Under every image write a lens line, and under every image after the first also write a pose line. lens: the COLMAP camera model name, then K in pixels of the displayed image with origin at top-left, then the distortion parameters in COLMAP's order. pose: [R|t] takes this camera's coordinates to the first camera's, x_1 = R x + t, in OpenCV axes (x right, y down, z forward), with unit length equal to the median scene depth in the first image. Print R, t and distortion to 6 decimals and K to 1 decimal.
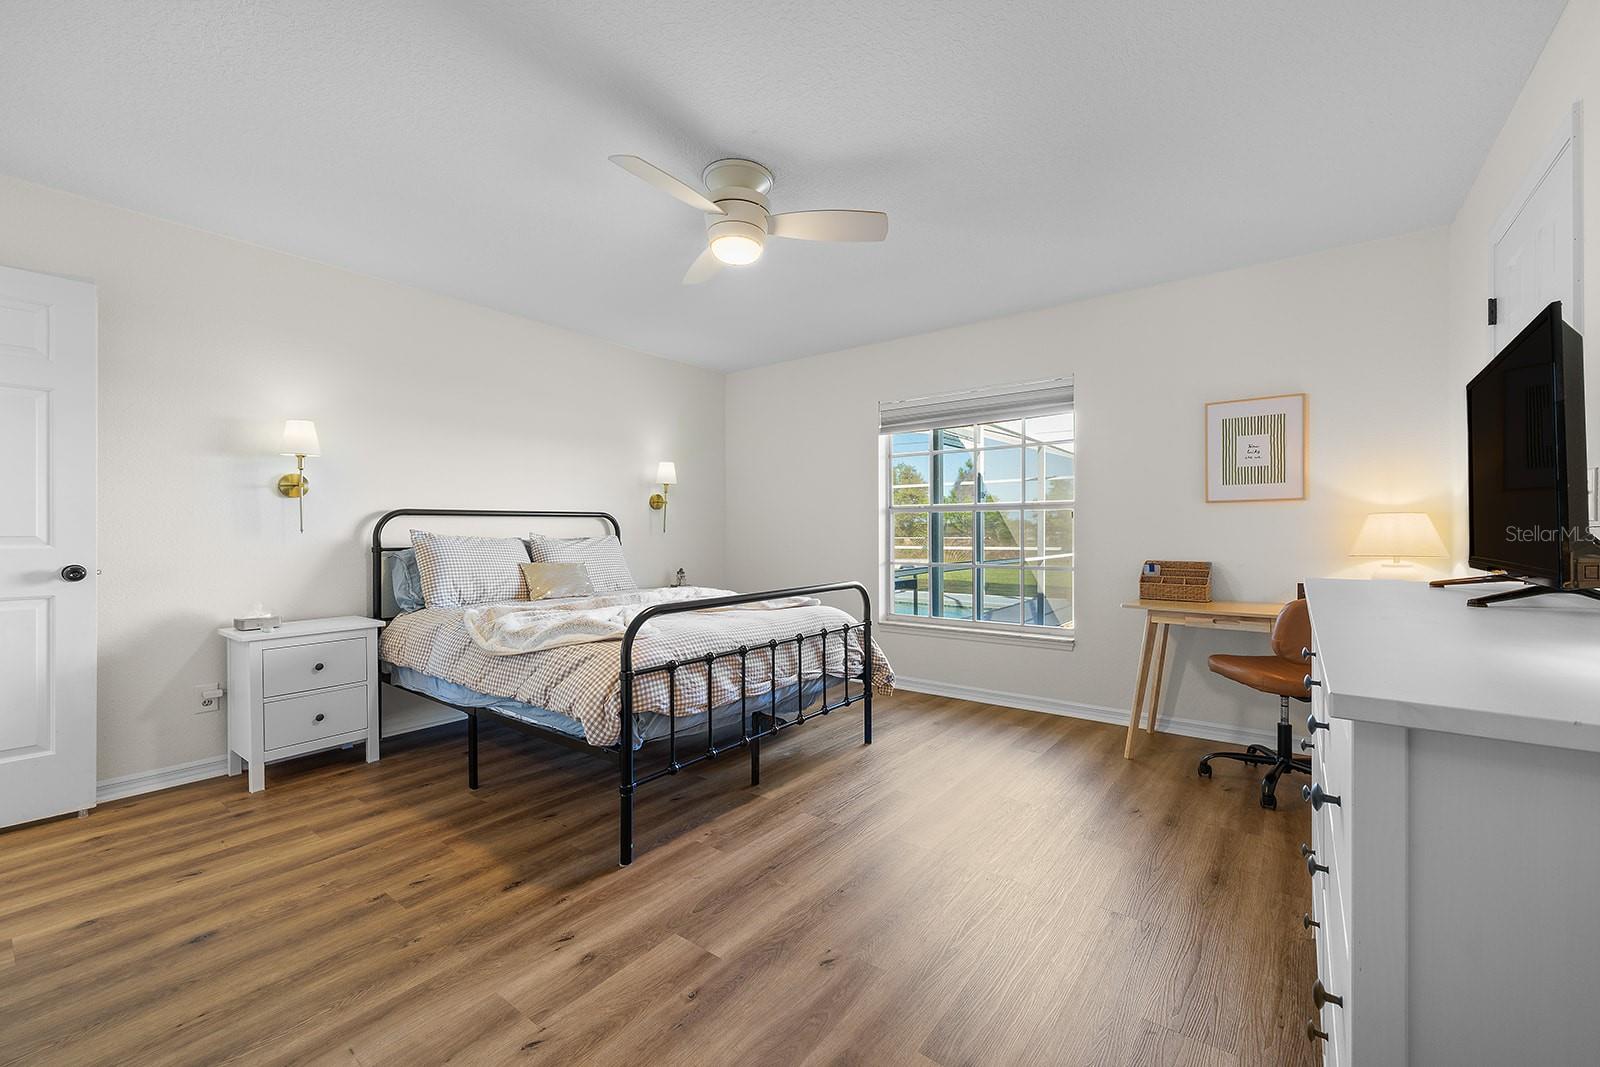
lens RADIAL K [[648.6, 0, 796.5], [0, 648.6, 532.2], [0, 0, 1]] dist [-0.000489, -0.000227]
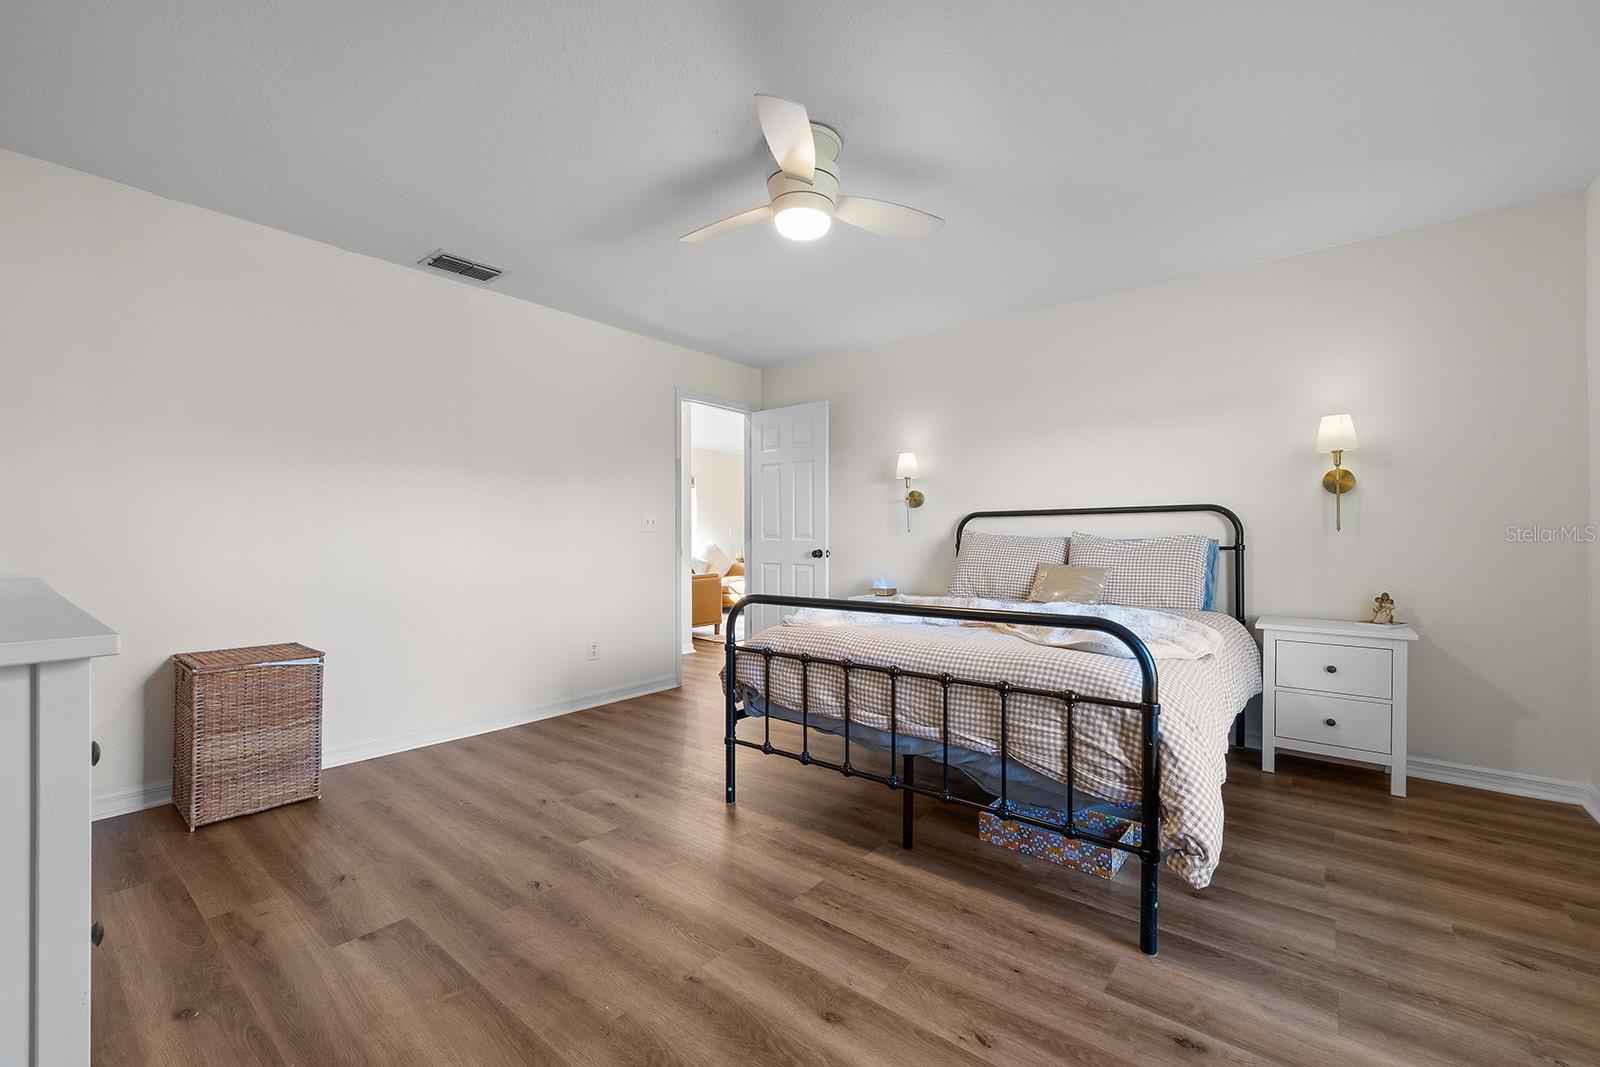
lens RADIAL K [[642.3, 0, 800.0], [0, 642.3, 533.5], [0, 0, 1]] dist [0.020462, -0.000075]
pose [[-0.014175, -0.000305, -0.999899, 0.721526], [0.000574, 1.000000, -0.000313, 0.004686], [0.999899, -0.000578, -0.014175, 0.872371]]
